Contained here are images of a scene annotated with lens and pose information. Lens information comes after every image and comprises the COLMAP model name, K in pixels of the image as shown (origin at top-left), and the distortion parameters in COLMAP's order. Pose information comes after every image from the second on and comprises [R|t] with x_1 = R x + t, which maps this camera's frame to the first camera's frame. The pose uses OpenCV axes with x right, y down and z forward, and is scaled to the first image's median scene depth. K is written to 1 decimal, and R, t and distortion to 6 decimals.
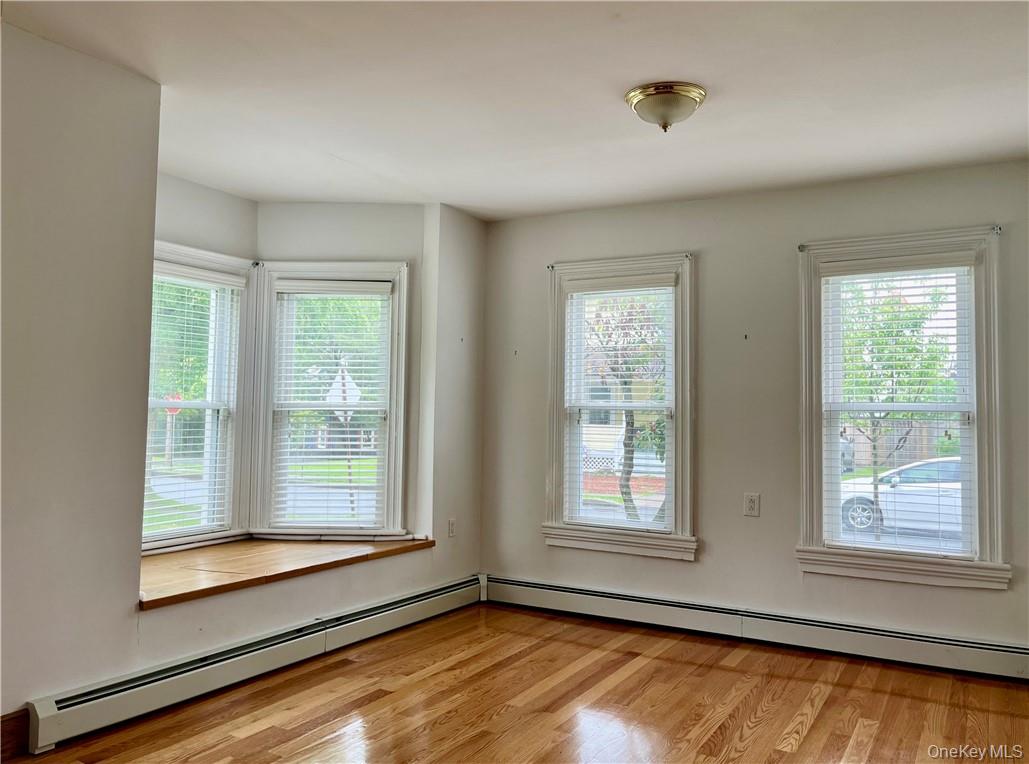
lens RADIAL K [[785.8, 0, 517.6], [0, 785.8, 378.0], [0, 0, 1]] dist [0.004740, -0.024511]
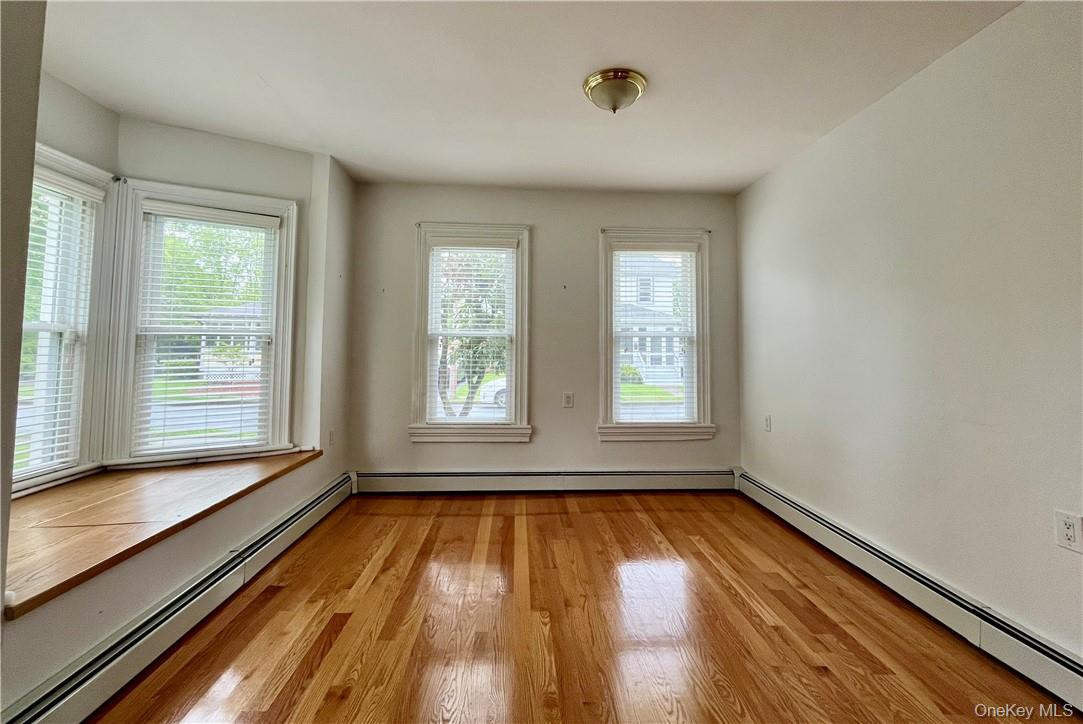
lens RADIAL K [[454.3, 0, 538.1], [0, 454.3, 326.7], [0, 0, 1]] dist [-0.013674, -0.000265]
pose [[0.845601, 0.017465, 0.533530, -0.193714], [-0.020264, 0.999794, -0.000612, 0.022730], [-0.533431, -0.010294, 0.845781, 0.282395]]
